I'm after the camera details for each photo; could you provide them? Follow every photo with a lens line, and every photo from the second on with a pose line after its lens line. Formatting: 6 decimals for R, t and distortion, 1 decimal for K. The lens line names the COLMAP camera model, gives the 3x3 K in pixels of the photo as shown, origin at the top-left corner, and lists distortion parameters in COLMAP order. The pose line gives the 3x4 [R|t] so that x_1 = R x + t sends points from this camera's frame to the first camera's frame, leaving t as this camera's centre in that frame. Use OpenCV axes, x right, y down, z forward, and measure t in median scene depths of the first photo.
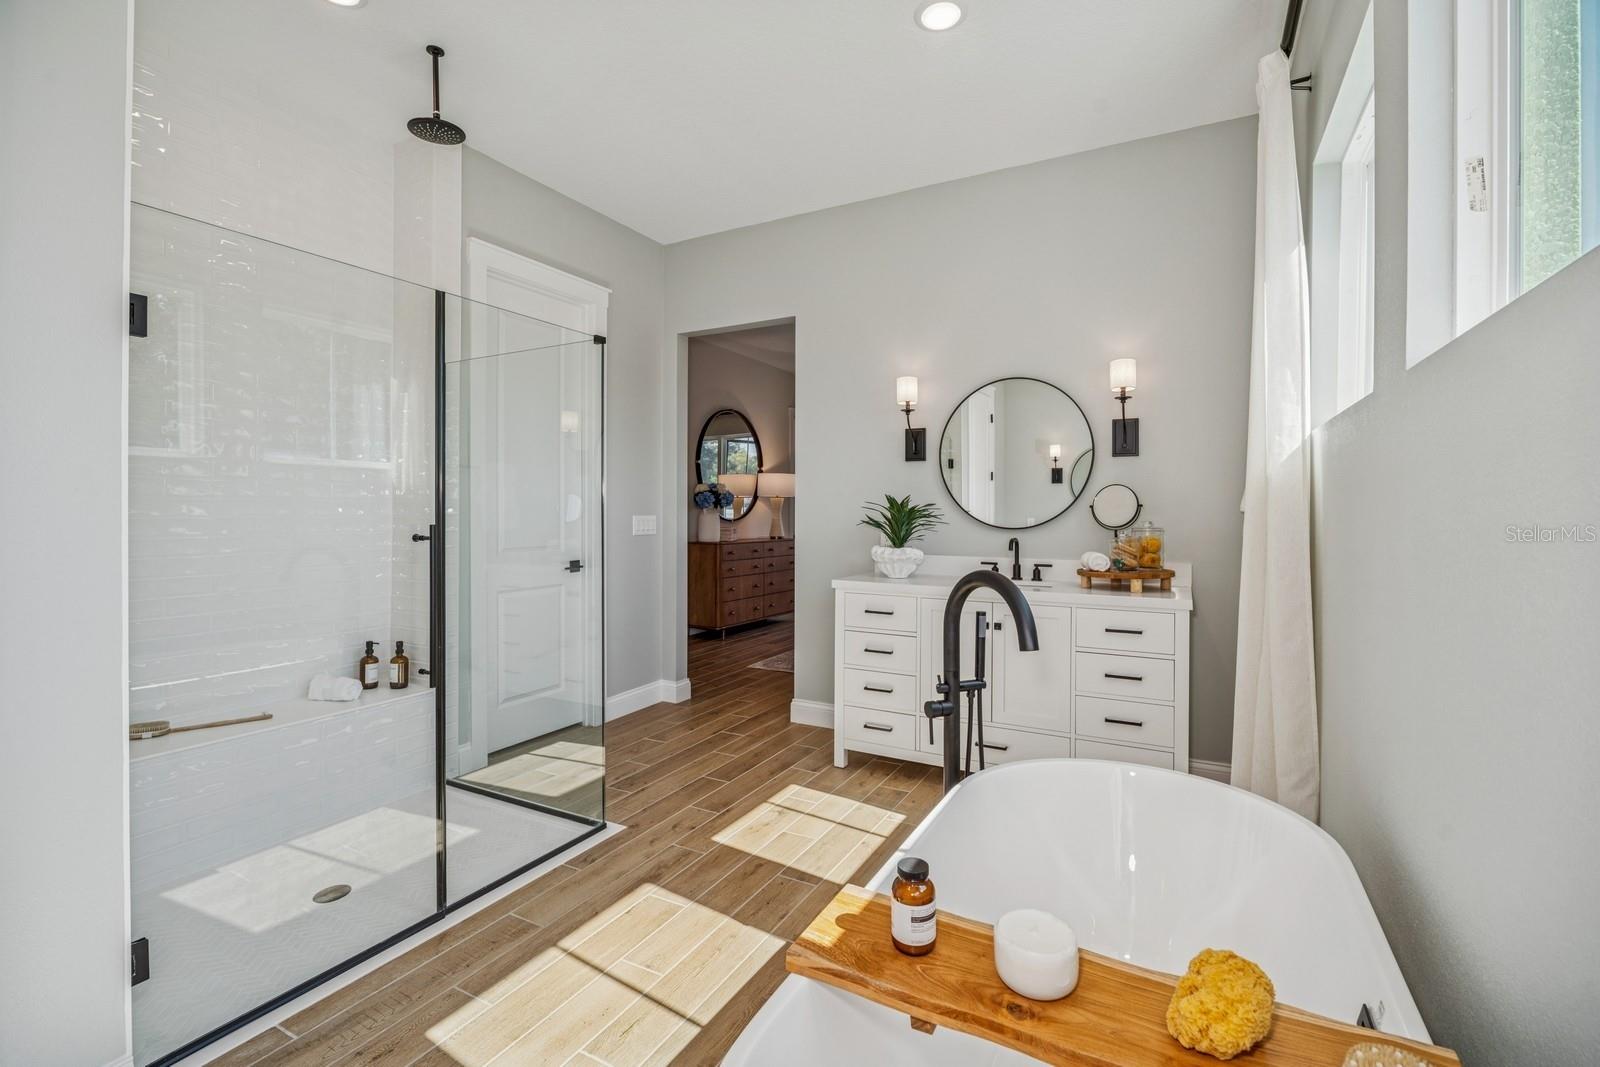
lens RADIAL K [[707.7, 0, 805.6], [0, 707.7, 518.0], [0, 0, 1]] dist [-0.010934, -0.001641]
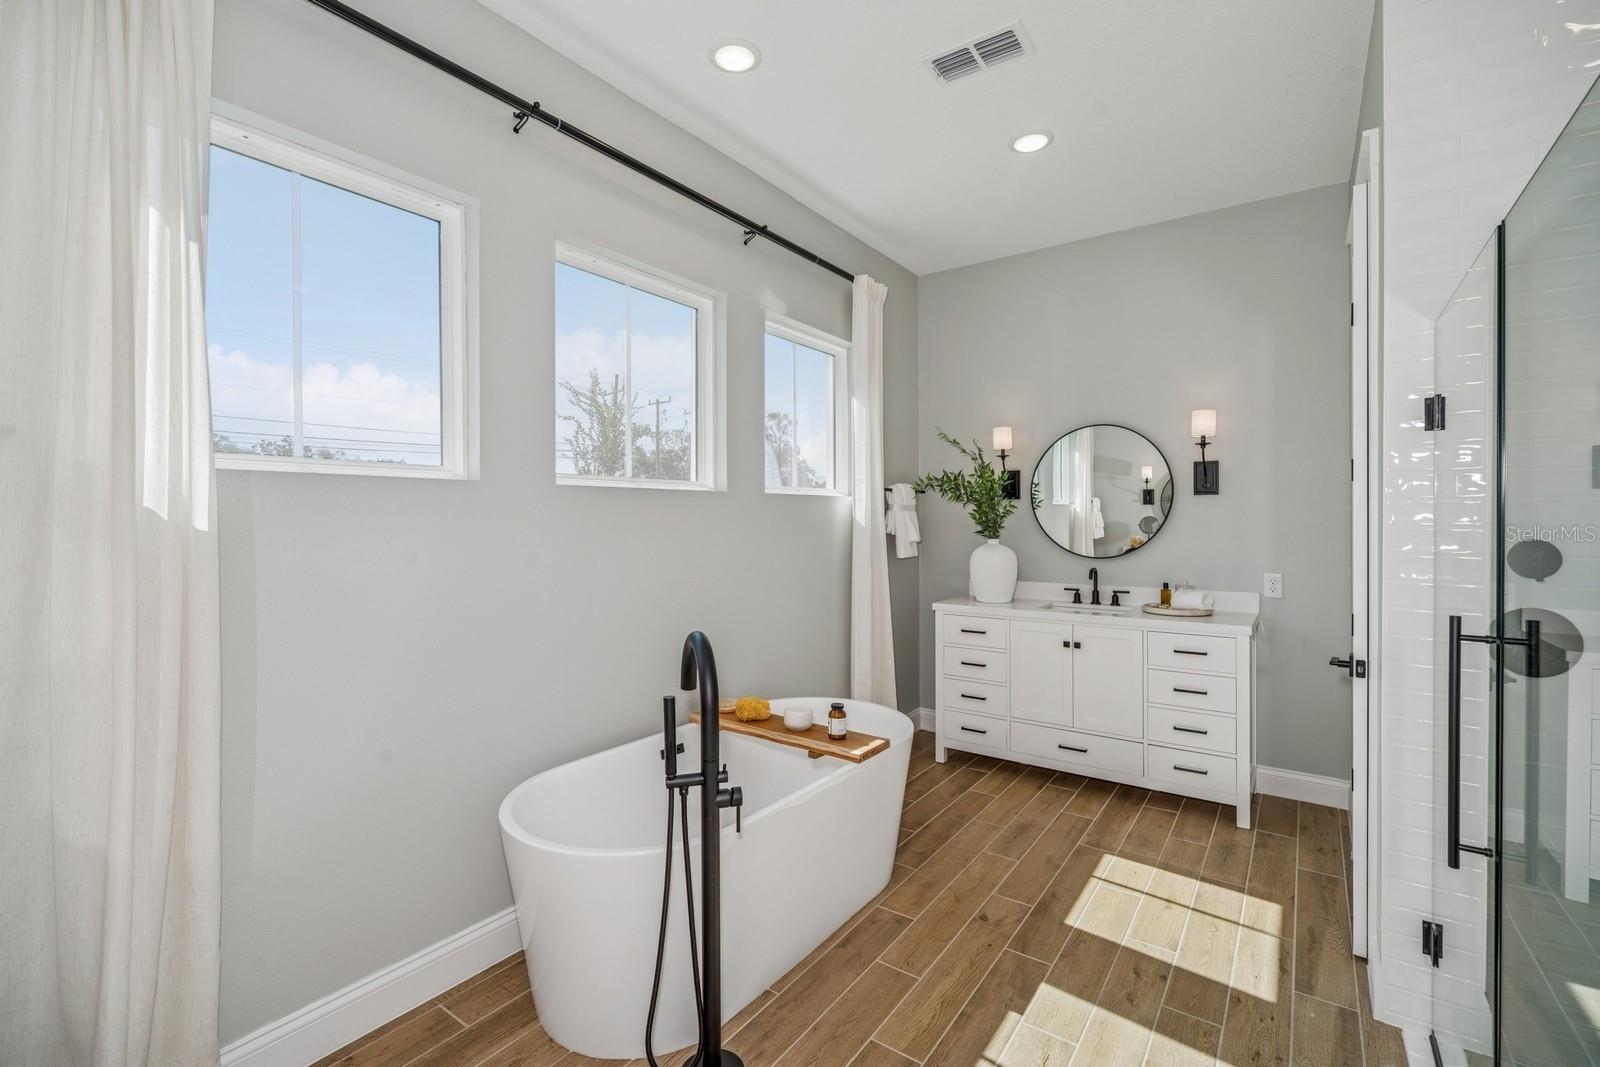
lens RADIAL K [[701.2, 0, 805.9], [0, 701.2, 527.3], [0, 0, 1]] dist [-0.009206, -0.002562]
pose [[-0.991014, -0.004588, 0.133679, 0.355864], [-0.001730, 0.999768, 0.021486, -0.034509], [-0.133746, 0.021061, -0.990792, 1.283741]]
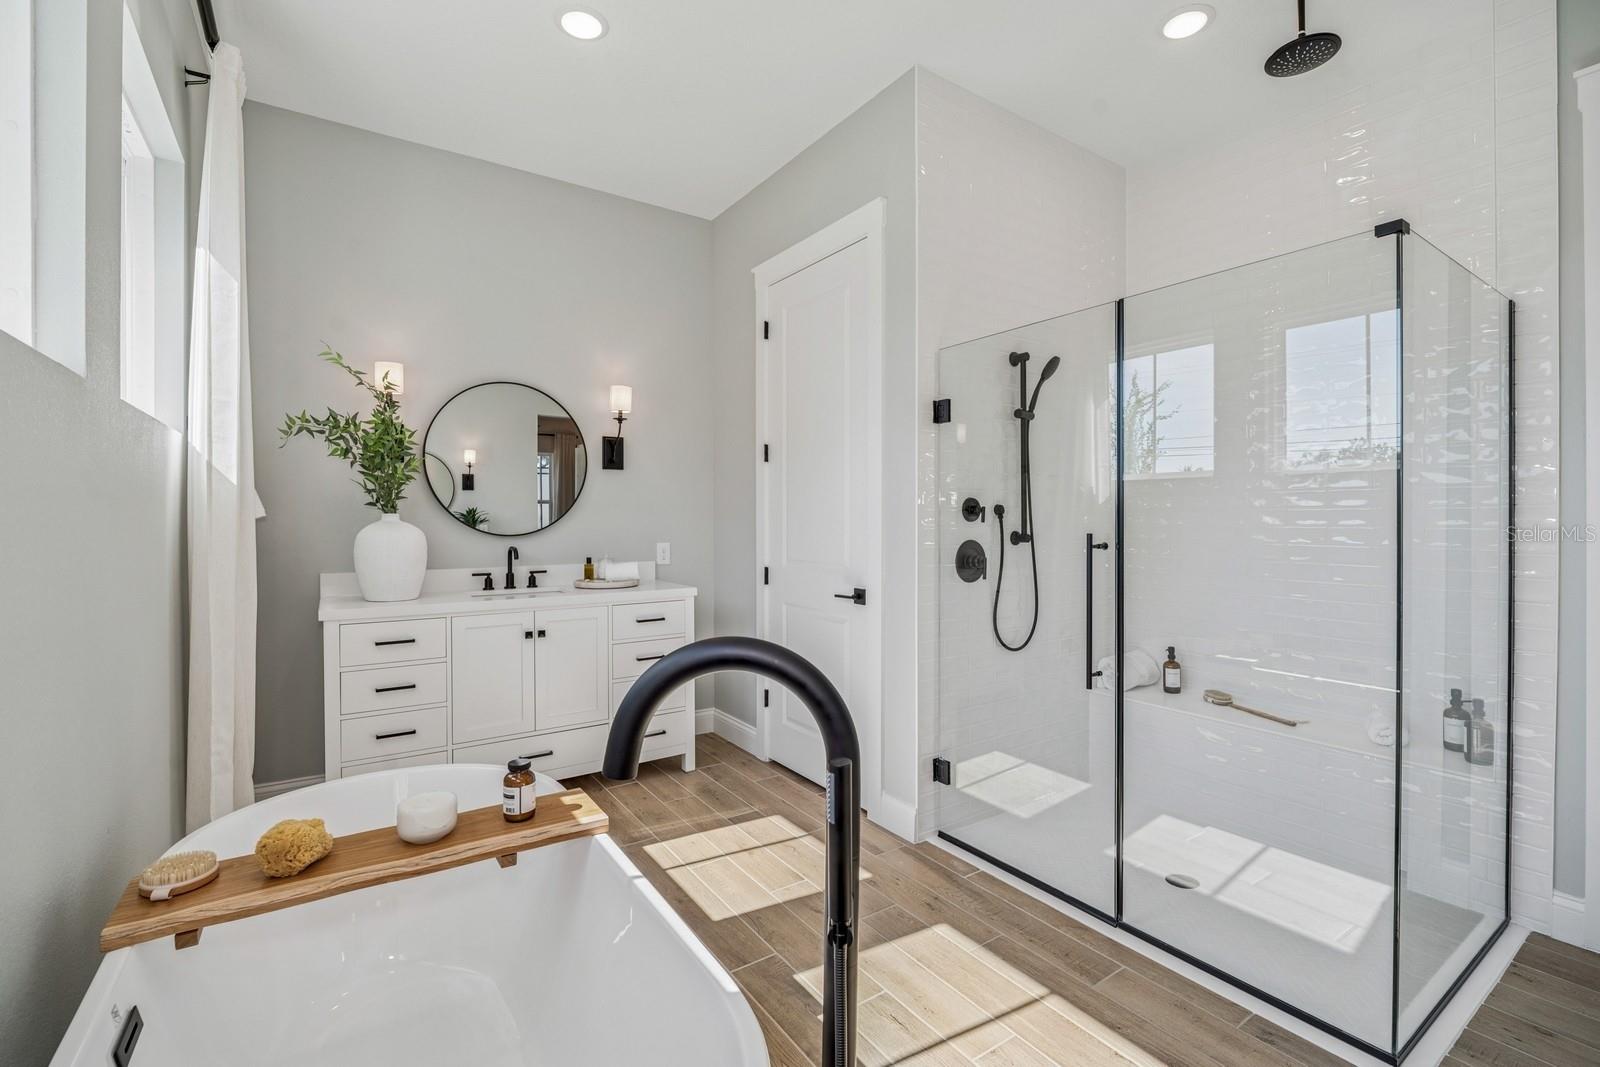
lens RADIAL K [[701.2, 0, 805.9], [0, 701.2, 527.3], [0, 0, 1]] dist [-0.009206, -0.002562]
pose [[-0.459194, 0.007434, -0.888305, 0.571642], [-0.009640, 0.999864, 0.013351, -0.008479], [0.888284, 0.014694, -0.459060, 1.072172]]
